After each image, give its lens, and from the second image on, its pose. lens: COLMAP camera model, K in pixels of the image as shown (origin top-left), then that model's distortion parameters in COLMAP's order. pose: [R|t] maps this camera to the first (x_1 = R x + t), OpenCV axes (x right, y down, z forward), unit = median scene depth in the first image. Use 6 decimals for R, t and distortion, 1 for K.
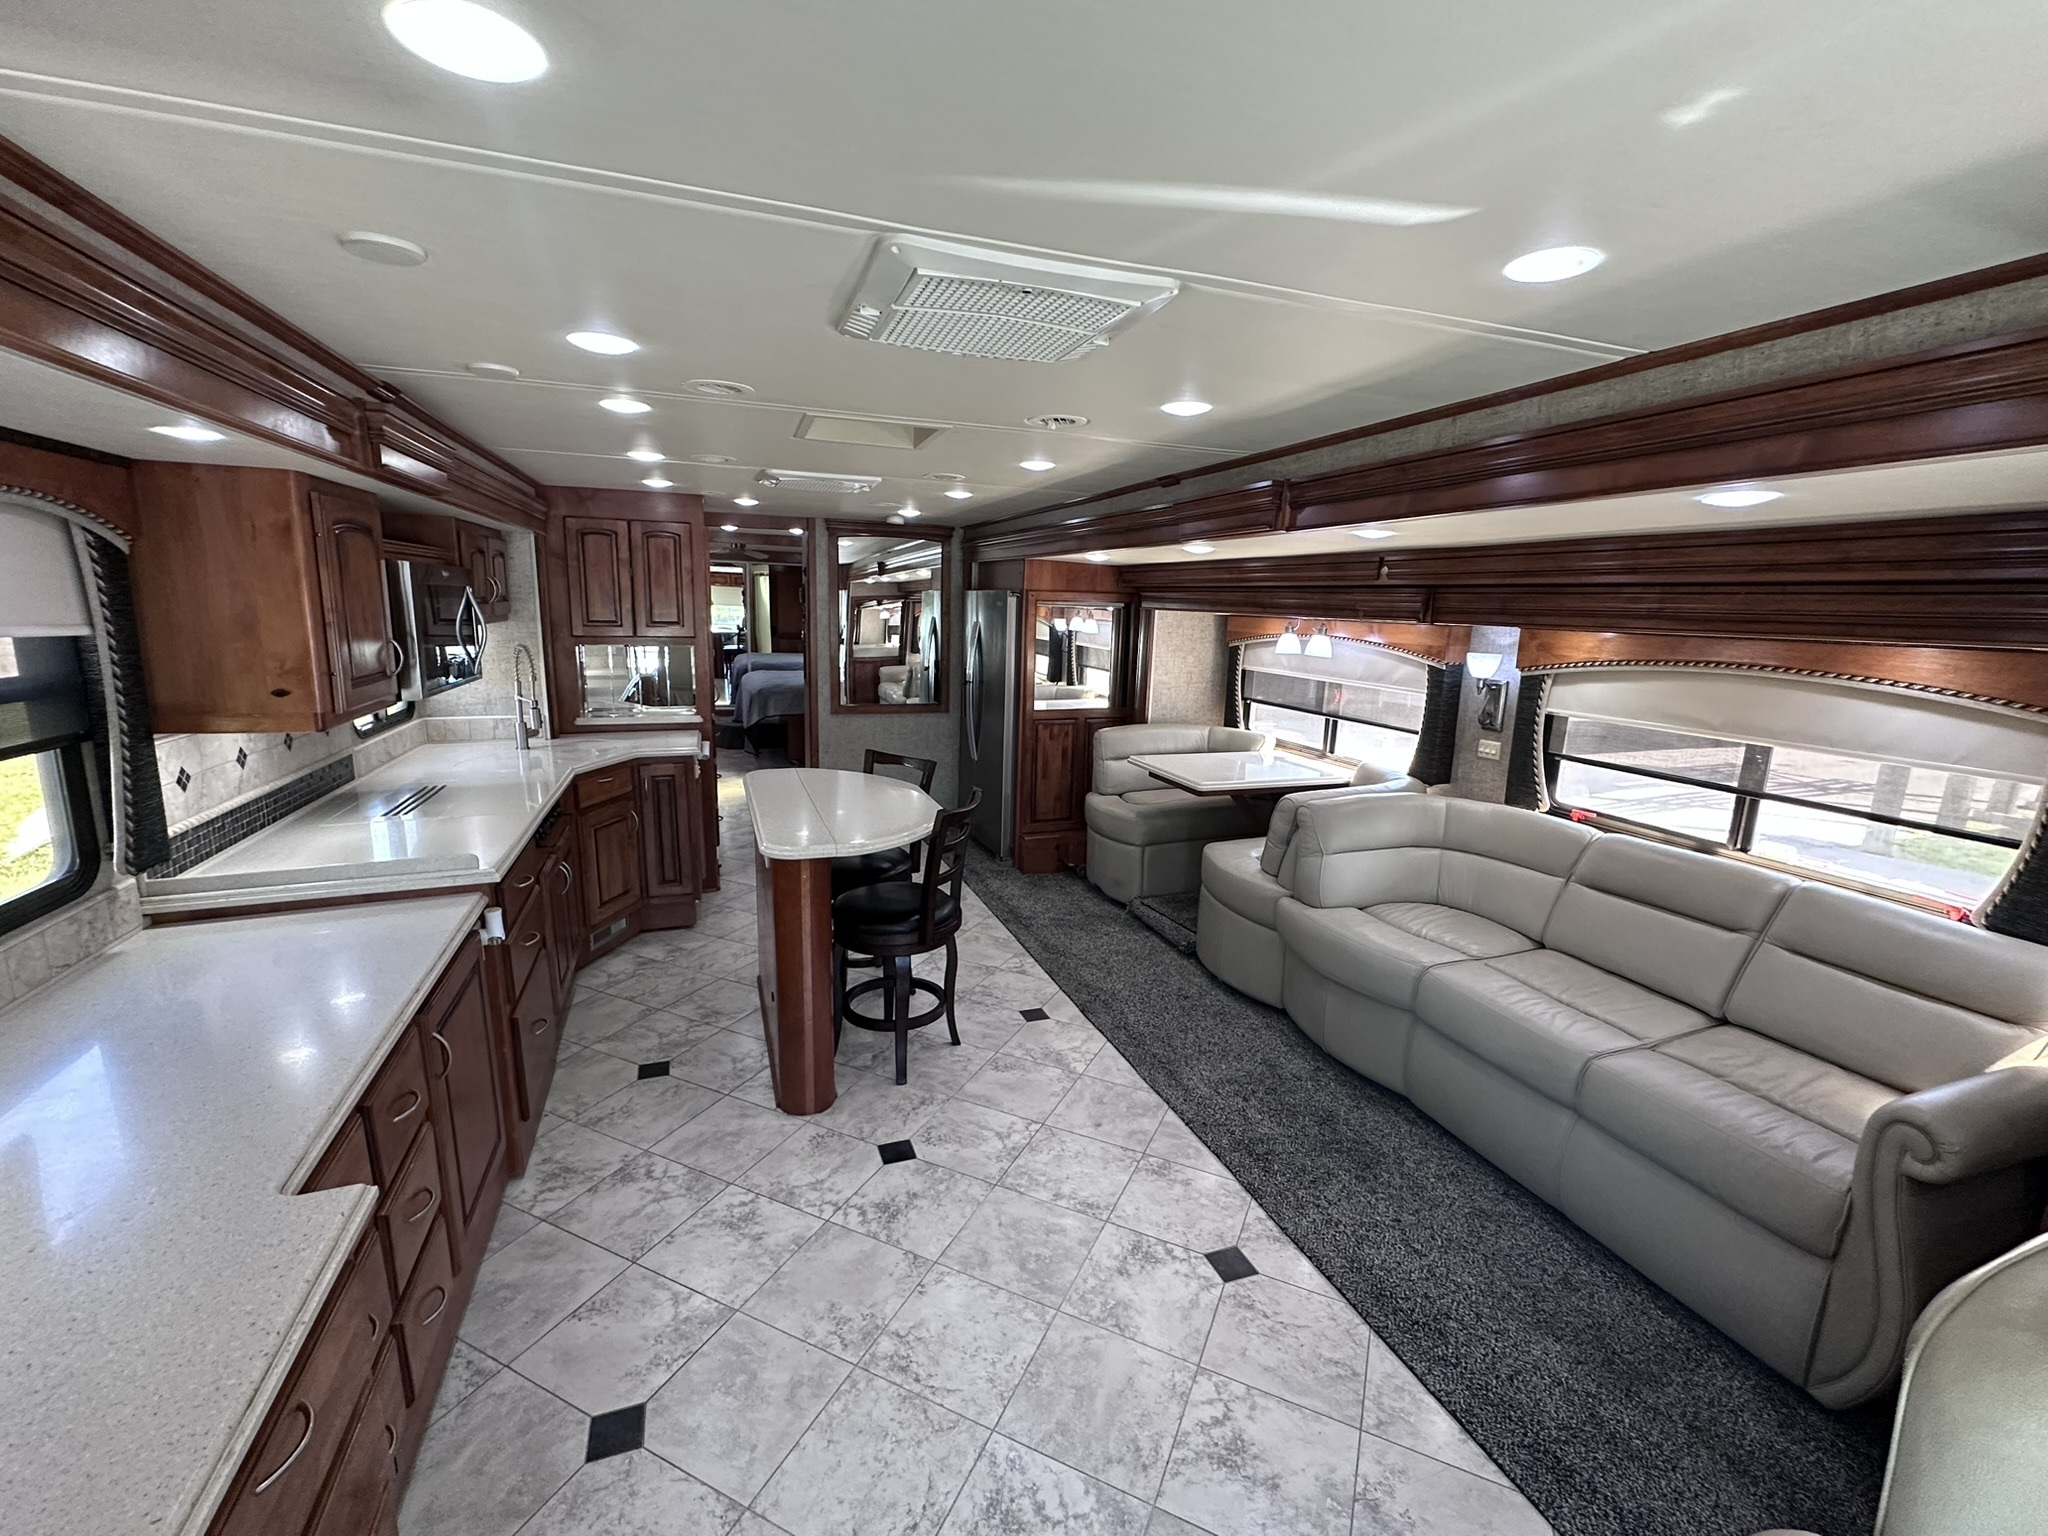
lens RADIAL K [[830.1, 0, 1023.9], [0, 830.1, 762.5], [0, 0, 1]] dist [-0.000505, -0.000099]
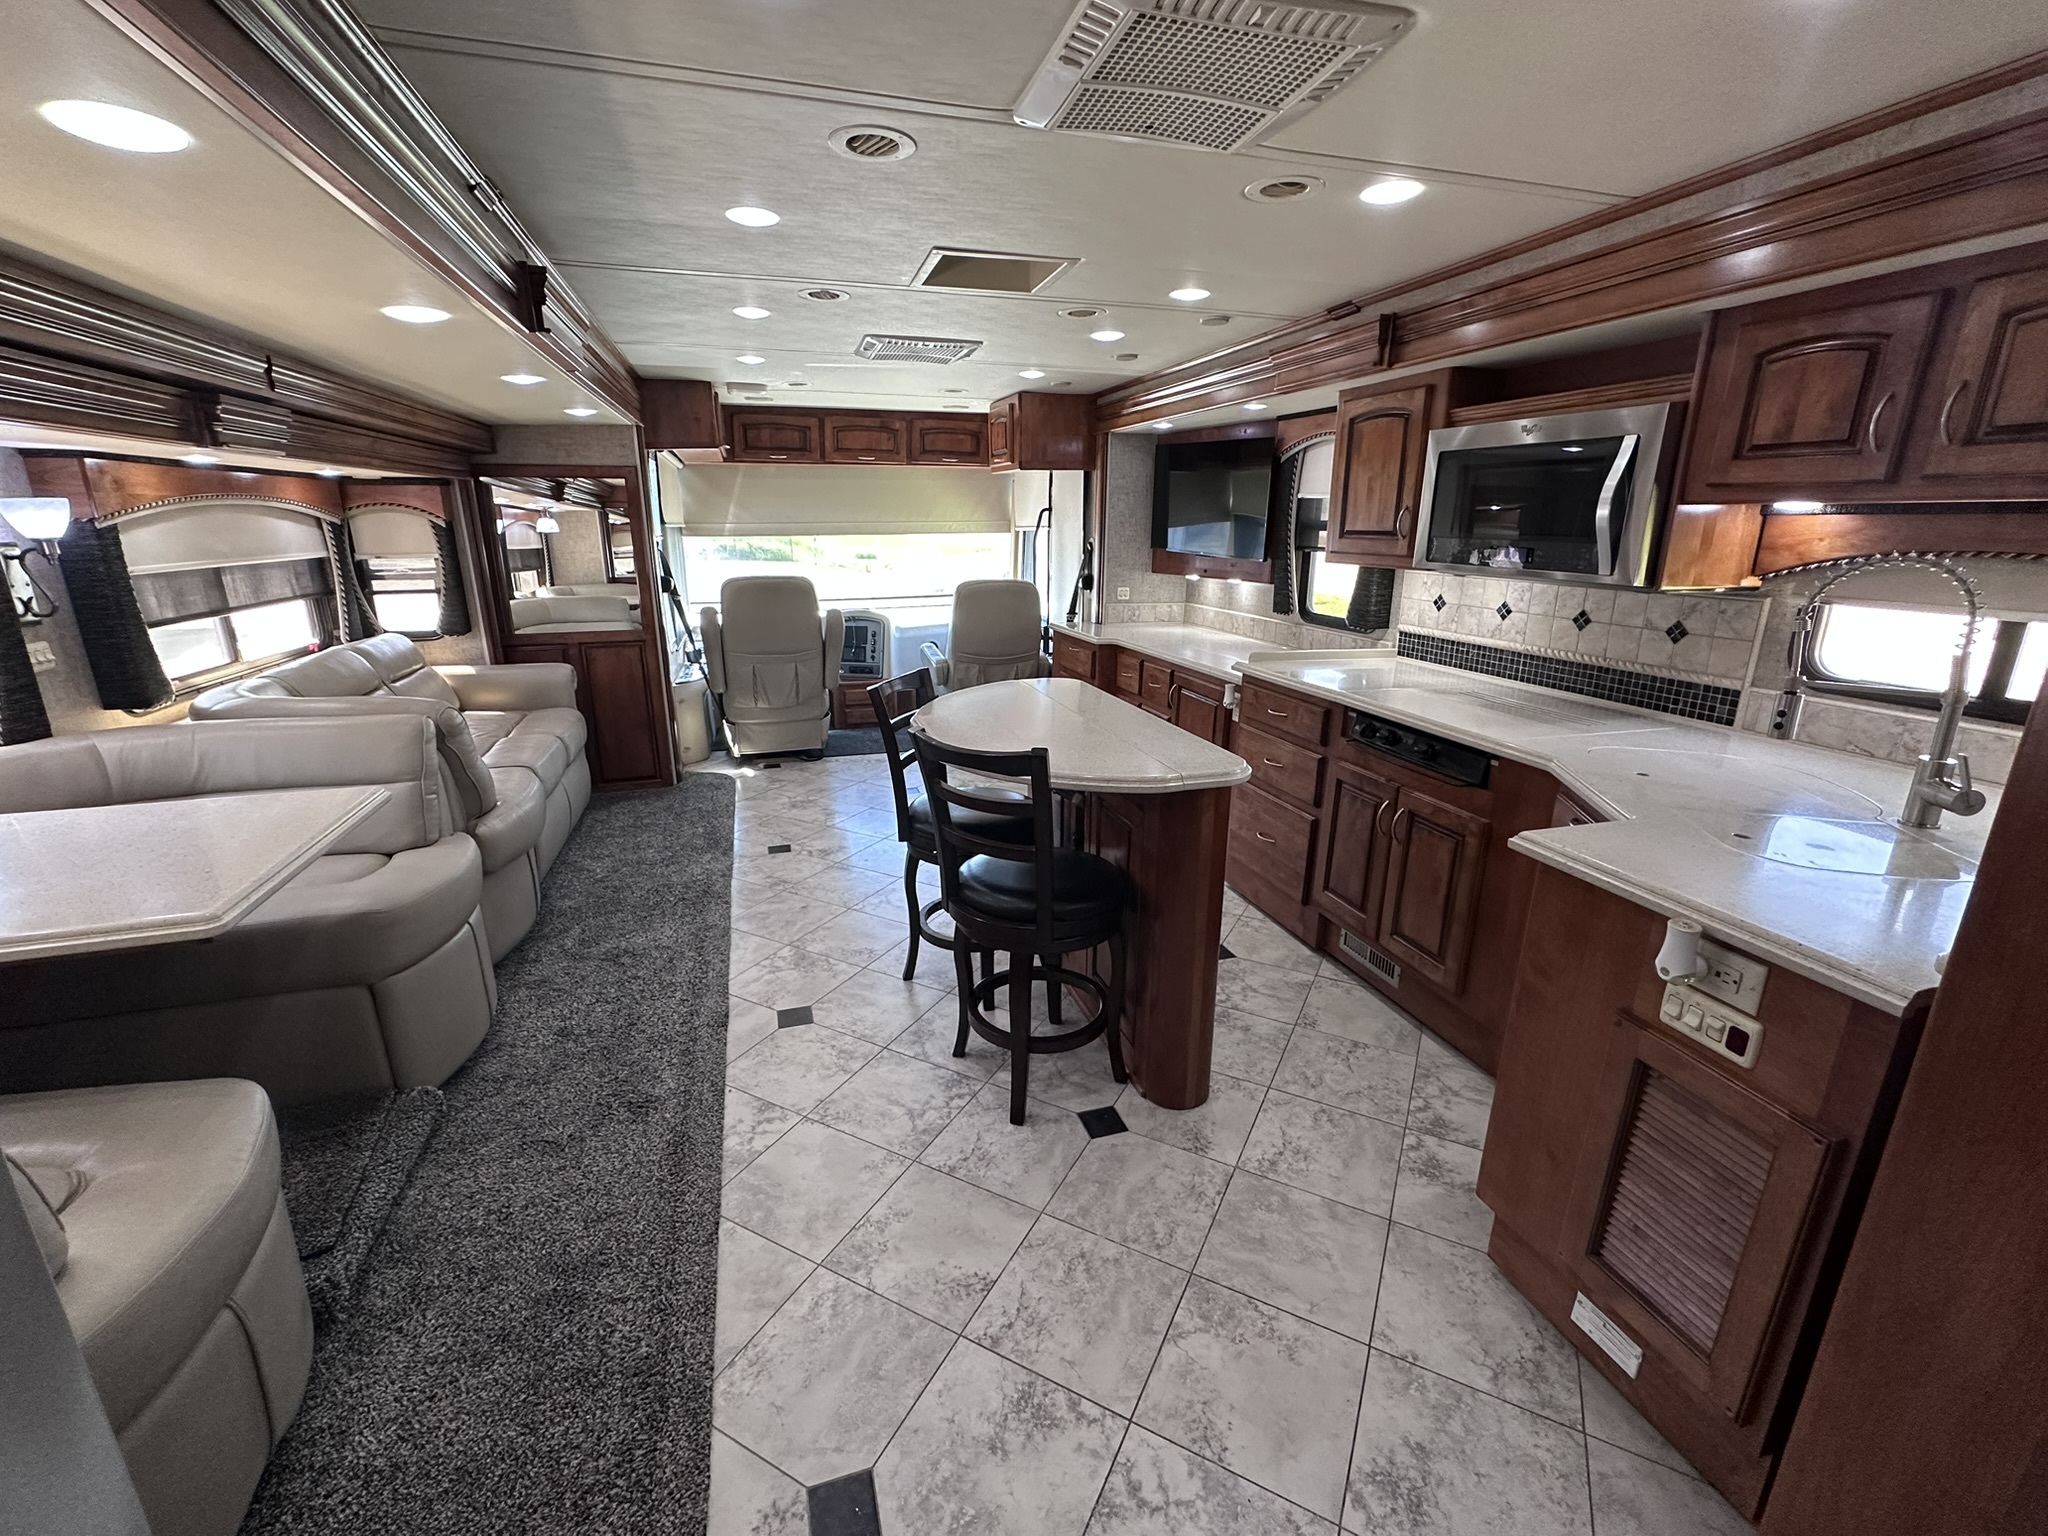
lens RADIAL K [[830.1, 0, 1020.6], [0, 830.1, 758.3], [0, 0, 1]] dist [-0.000505, -0.000099]
pose [[-0.998277, -0.039738, 0.043179, -0.219340], [-0.015617, 0.889189, 0.457274, -0.256525], [-0.056565, 0.455812, -0.888277, 1.593580]]
